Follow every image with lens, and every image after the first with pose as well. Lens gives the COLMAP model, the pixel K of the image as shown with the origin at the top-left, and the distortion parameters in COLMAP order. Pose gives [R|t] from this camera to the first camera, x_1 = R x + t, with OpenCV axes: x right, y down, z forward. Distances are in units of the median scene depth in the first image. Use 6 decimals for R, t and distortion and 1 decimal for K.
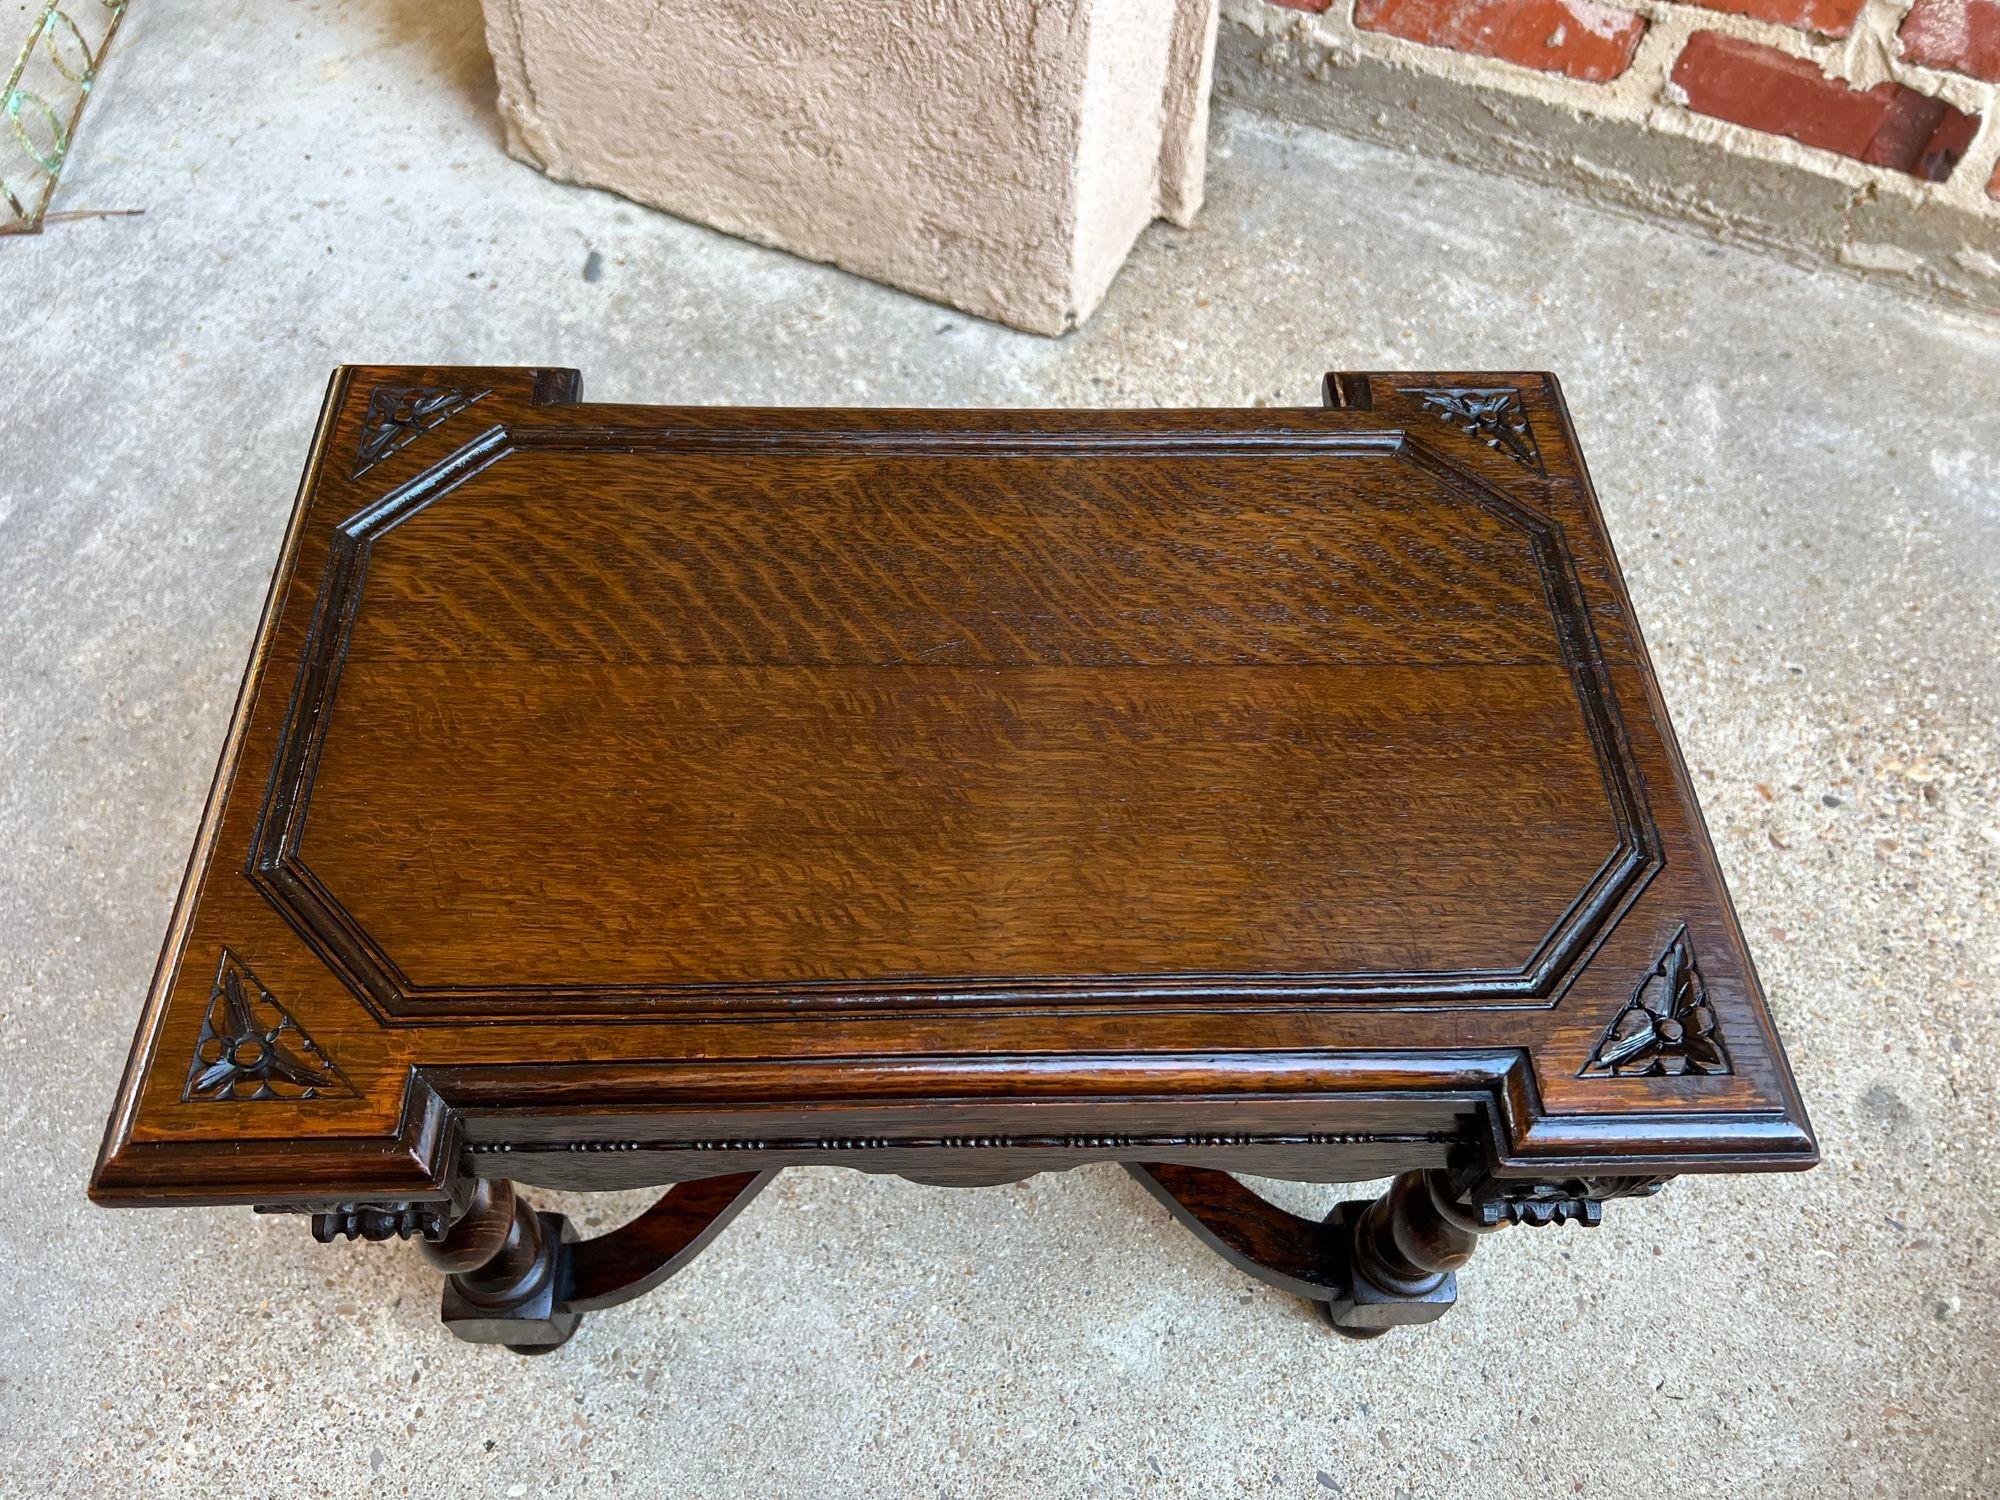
lens RADIAL K [[1511.3, 0, 995.9], [0, 1511.3, 741.4], [0, 0, 1]] dist [0.064710, -0.080748]
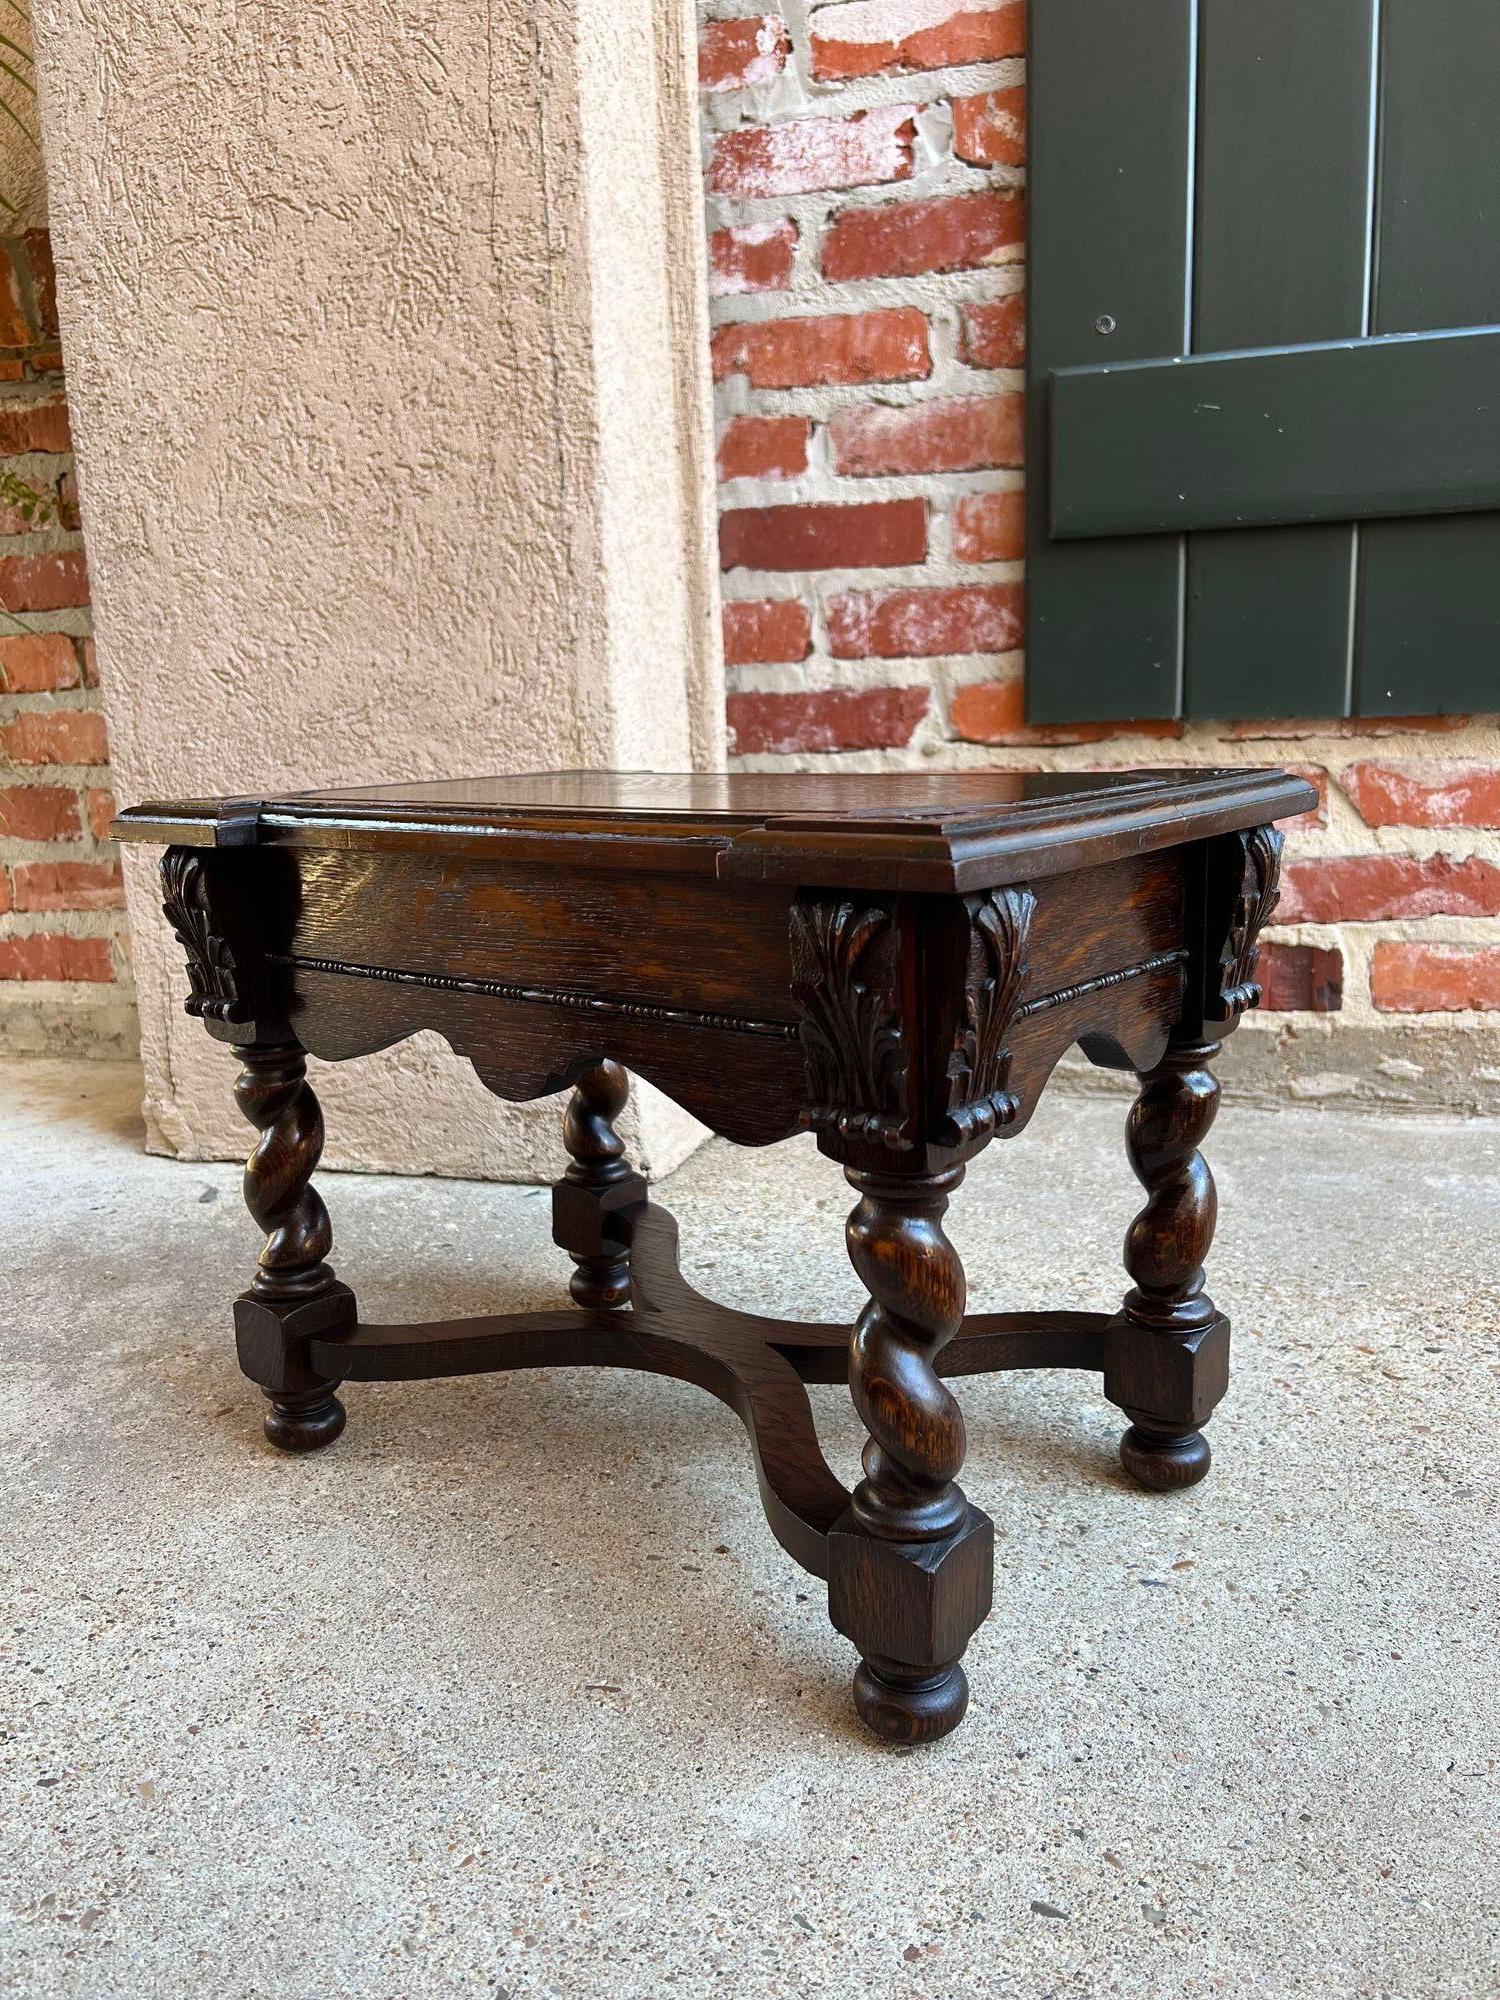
lens RADIAL K [[1504.1, 0, 748.4], [0, 1504.1, 1013.9], [0, 0, 1]] dist [0.029991, -0.031592]
pose [[0.991151, -0.094080, 0.093639, 0.034430], [0.132722, 0.713130, -0.688353, 0.429491], [-0.002017, 0.694690, 0.719306, 0.133159]]
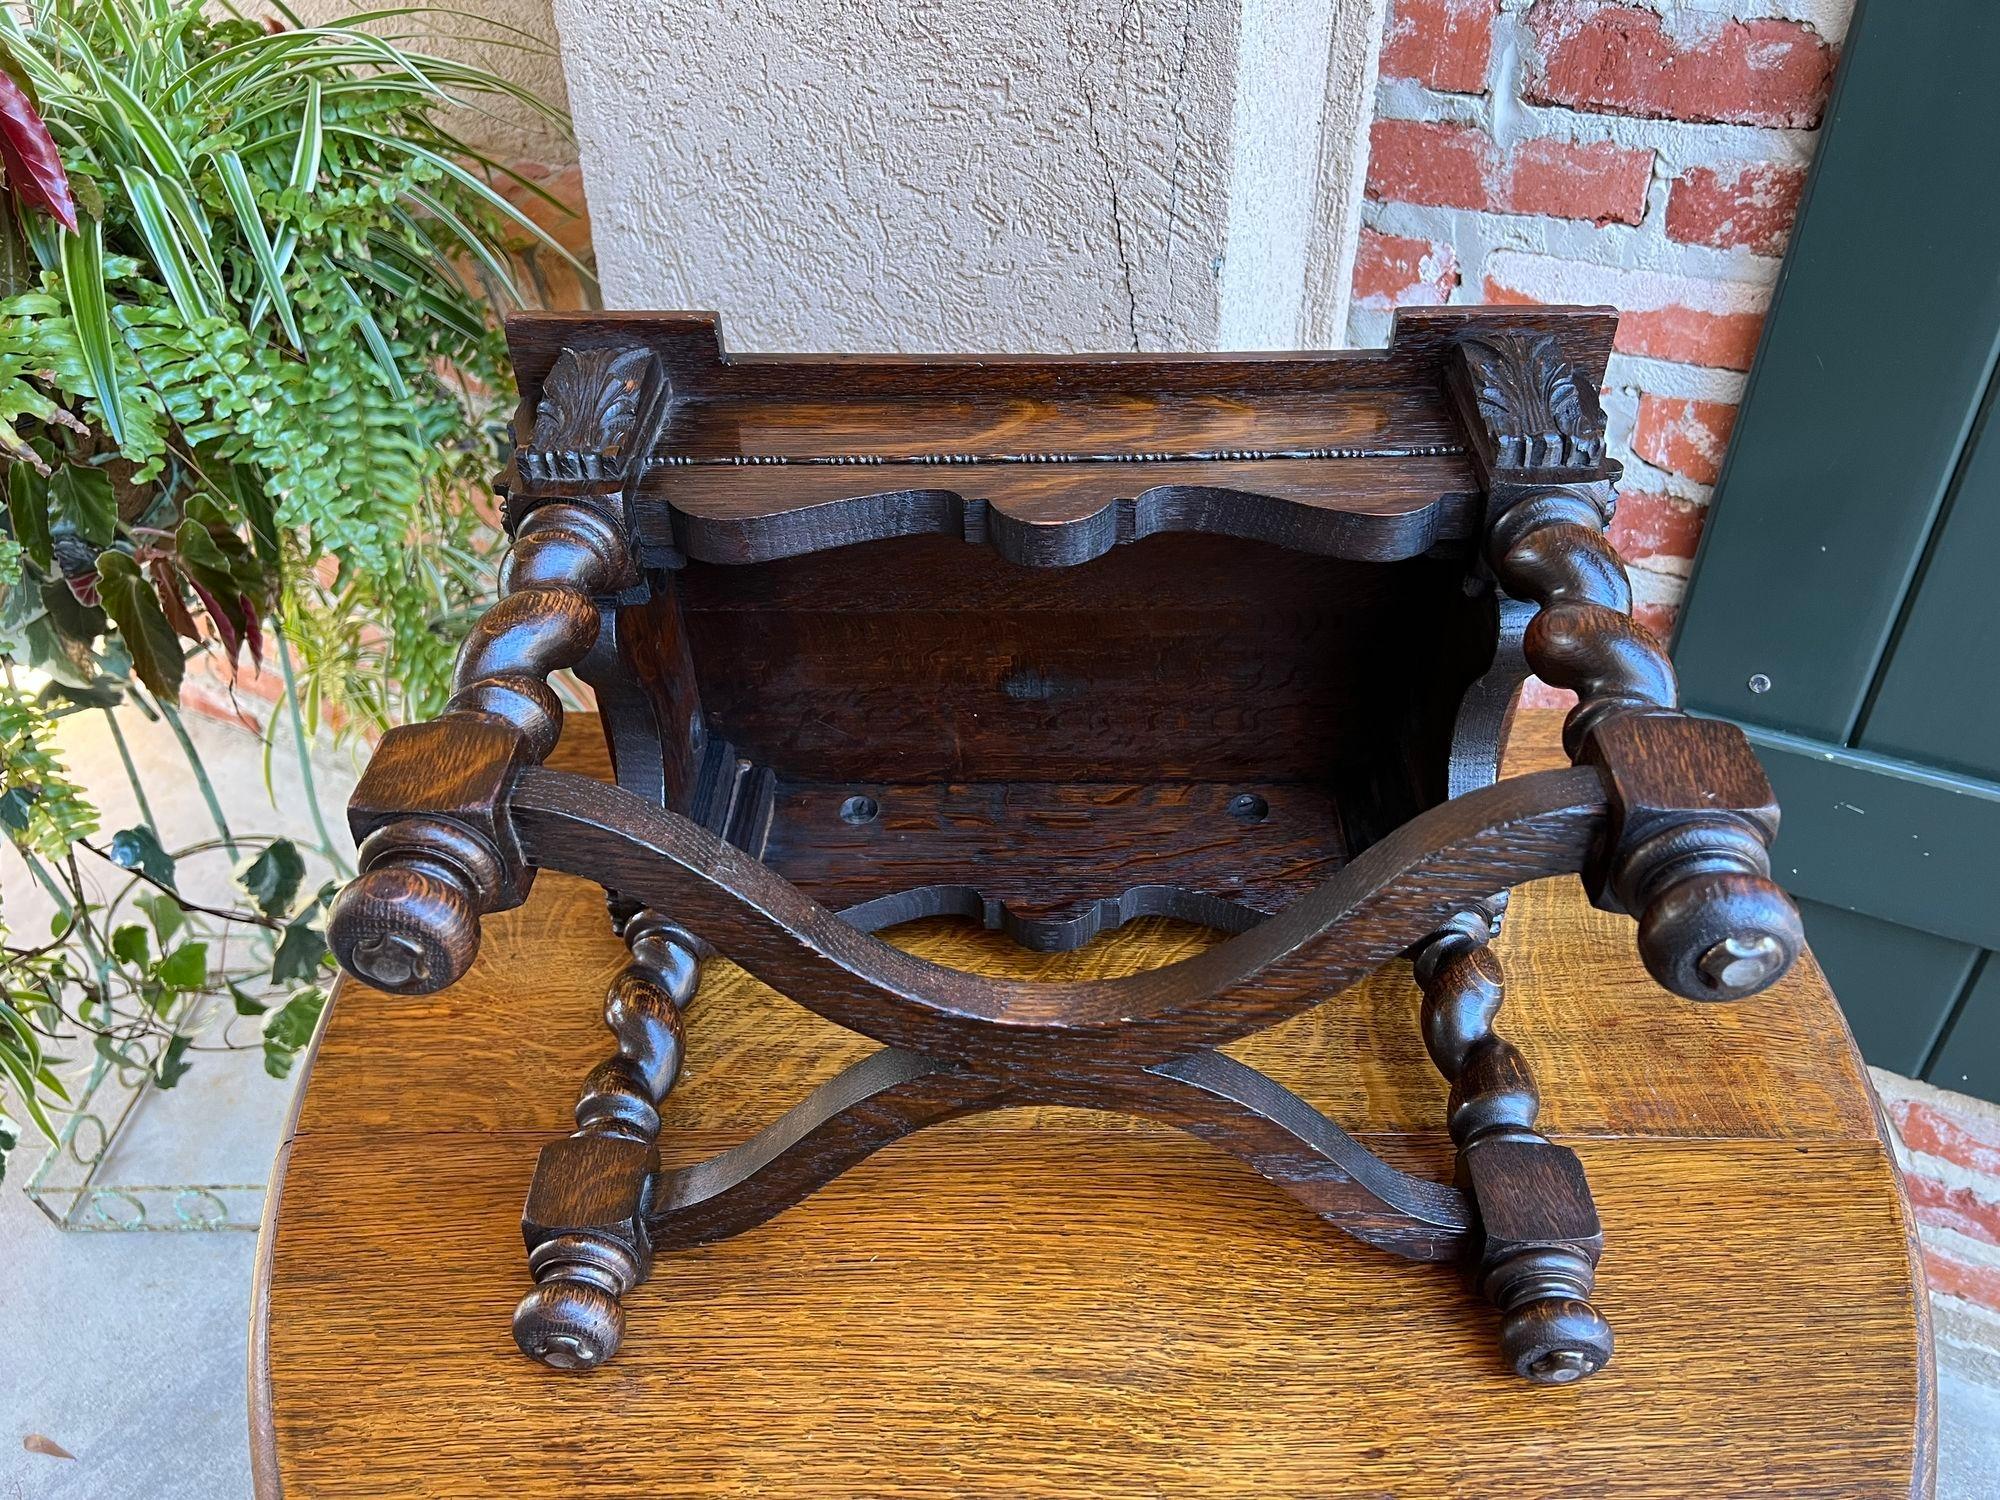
lens RADIAL K [[1505.3, 0, 999.3], [0, 1505.3, 758.3], [0, 0, 1]] dist [0.027906, -0.029070]
pose [[0.995447, 0.007006, -0.095061, 0.046766], [-0.038482, 0.941946, -0.333553, -0.321620], [0.087206, 0.335693, 0.937926, -0.414512]]
